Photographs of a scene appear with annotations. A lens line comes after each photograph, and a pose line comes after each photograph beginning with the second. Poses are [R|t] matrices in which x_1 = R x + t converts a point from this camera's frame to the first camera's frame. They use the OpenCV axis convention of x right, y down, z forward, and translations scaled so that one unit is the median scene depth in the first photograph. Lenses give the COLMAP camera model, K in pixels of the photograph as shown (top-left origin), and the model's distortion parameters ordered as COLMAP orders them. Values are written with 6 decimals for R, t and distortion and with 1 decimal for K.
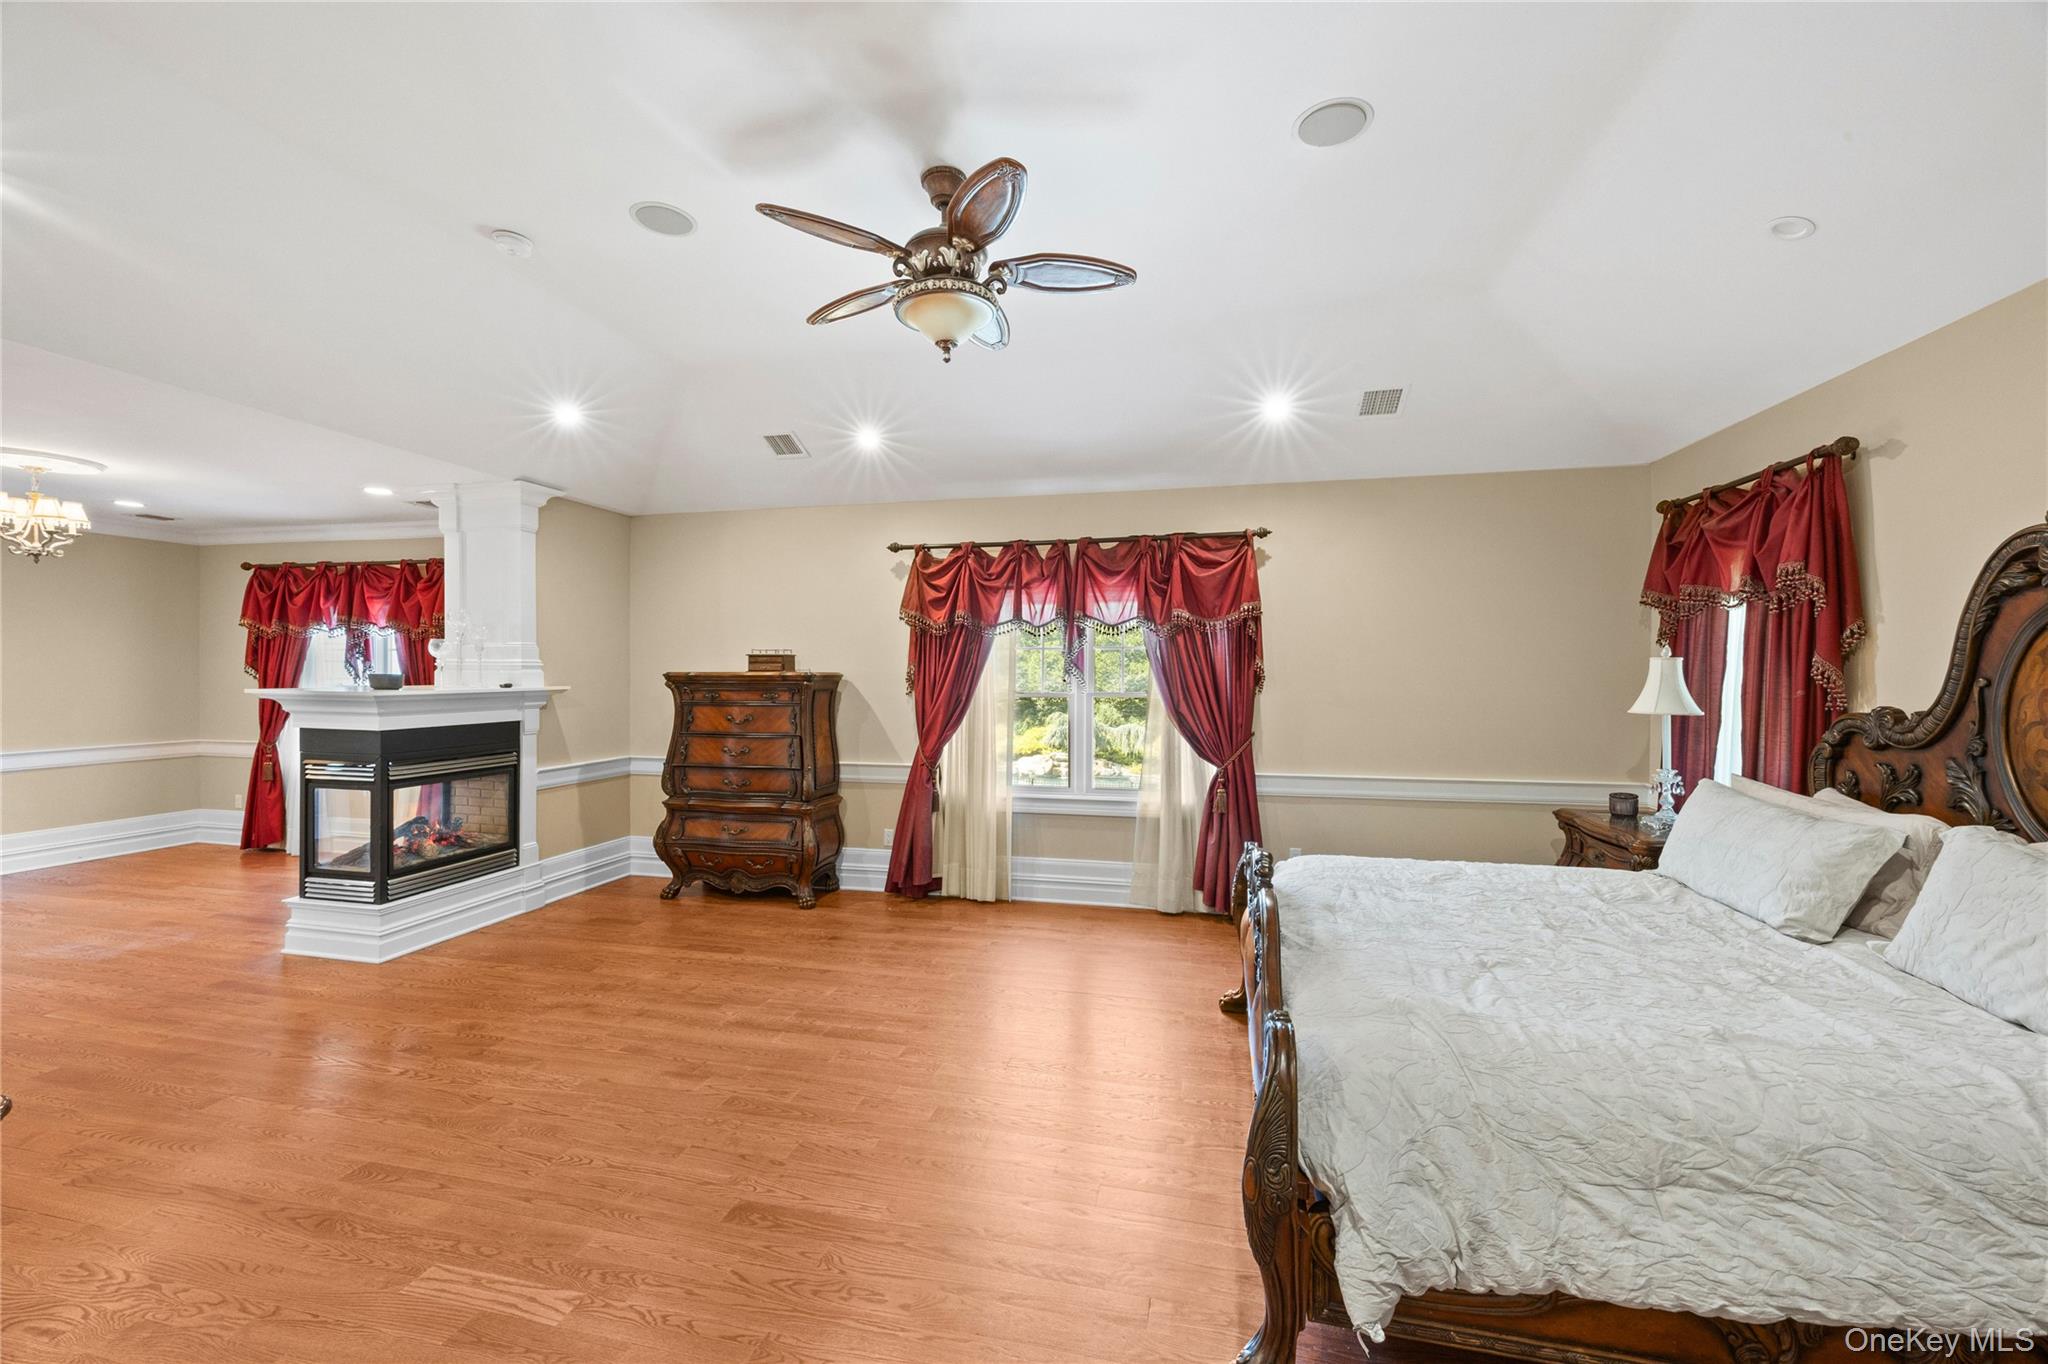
lens RADIAL K [[806.9, 0, 1033.5], [0, 806.9, 683.7], [0, 0, 1]] dist [-0.000916, 0.000045]
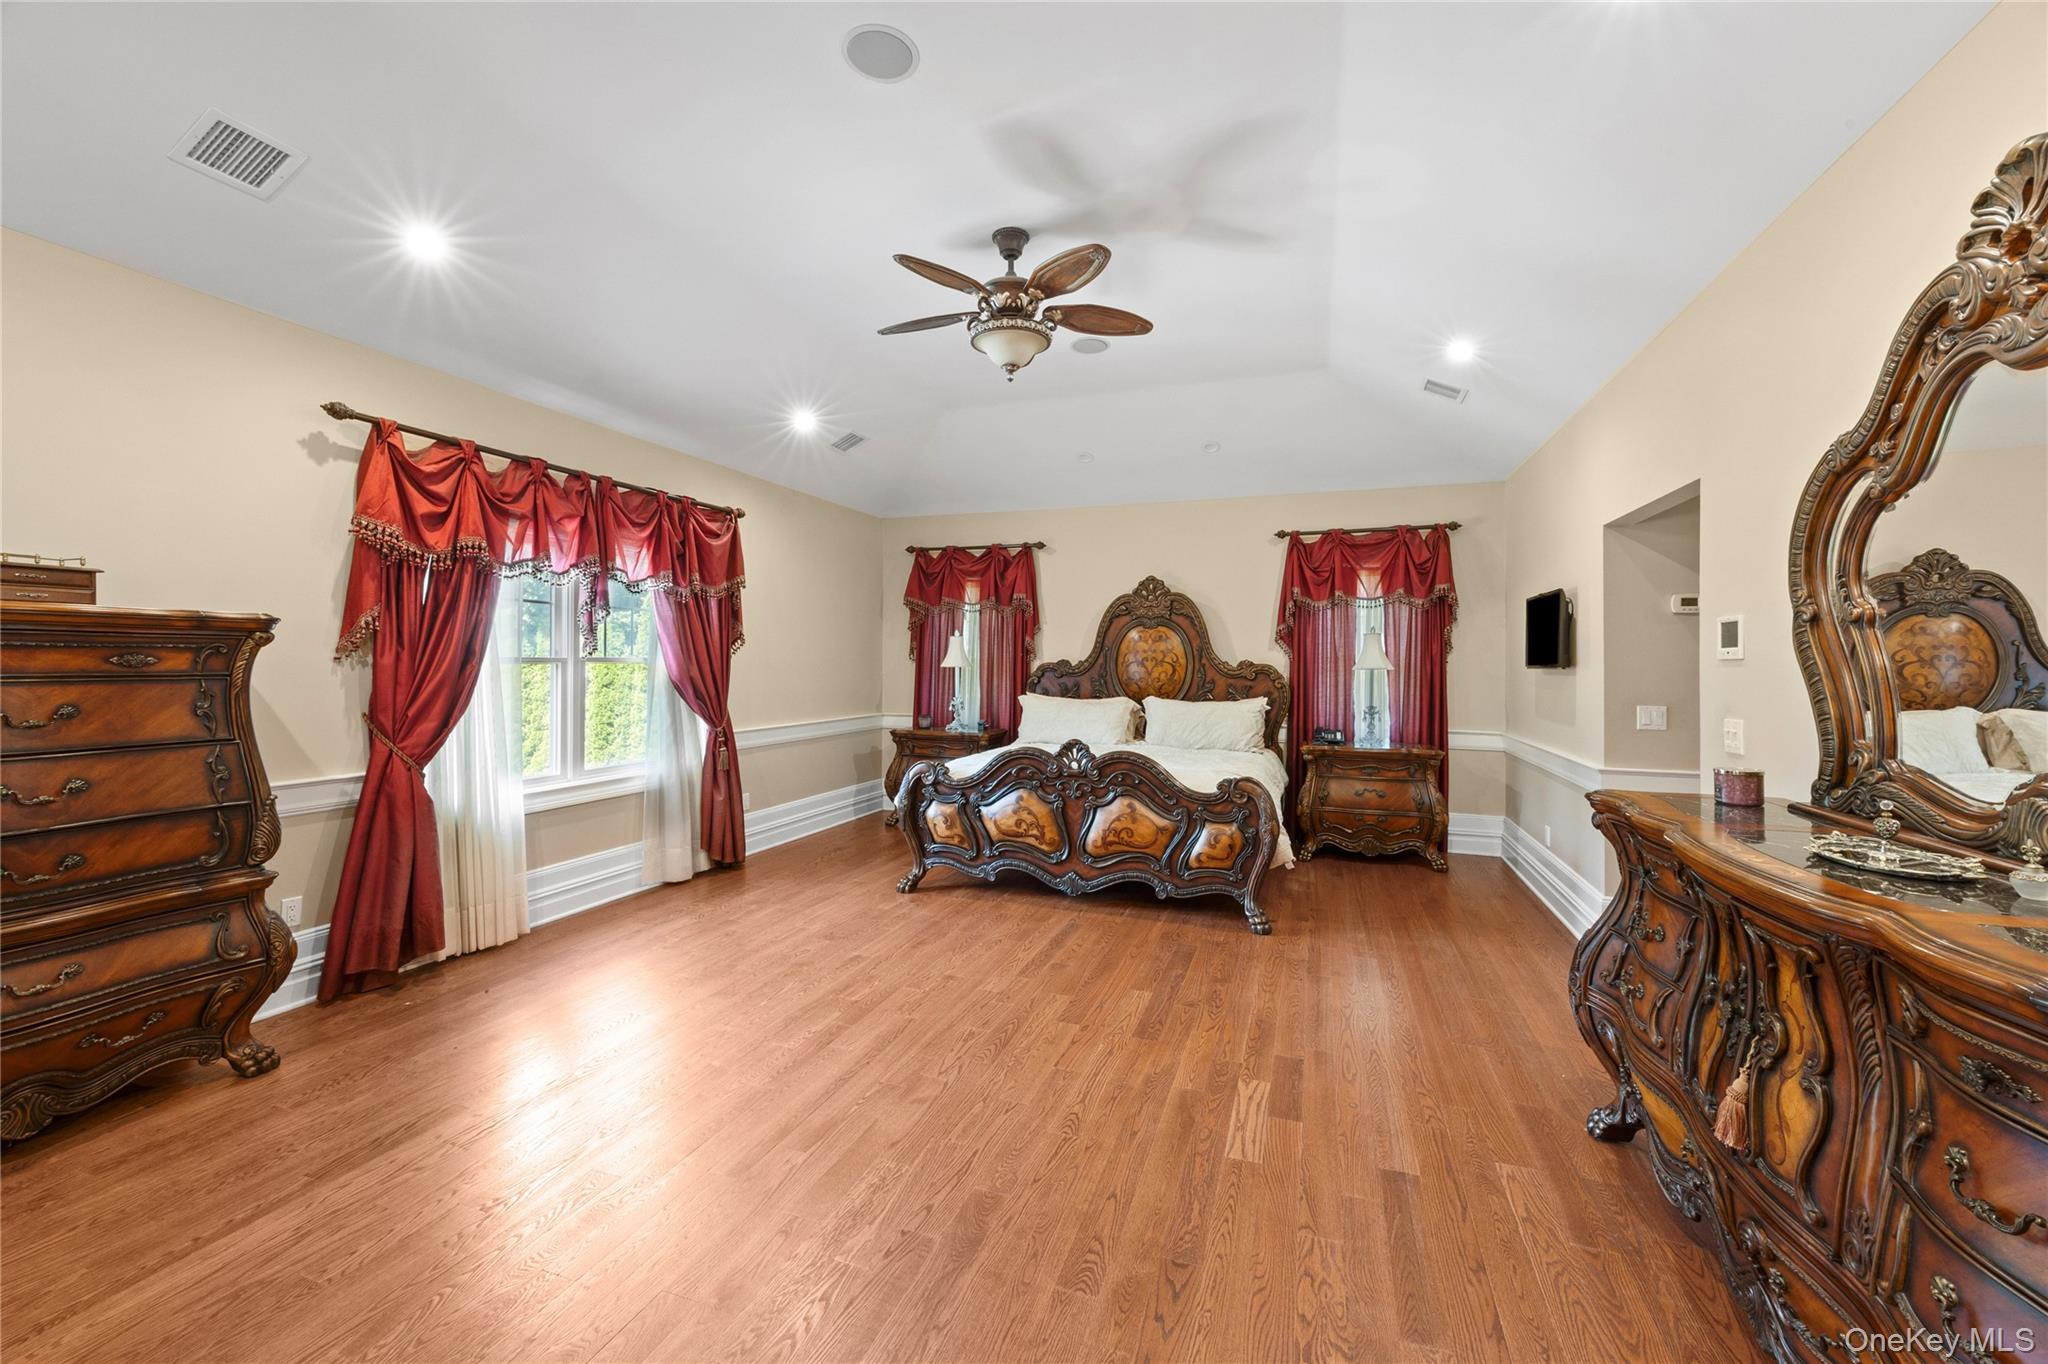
lens RADIAL K [[806.9, 0, 1024.1], [0, 806.9, 663.0], [0, 0, 1]] dist [-0.000916, 0.000045]
pose [[0.114420, 0.002141, 0.993430, -0.740539], [0.013978, 0.999895, -0.003765, 0.027285], [-0.993334, 0.014317, 0.114378, 0.458340]]
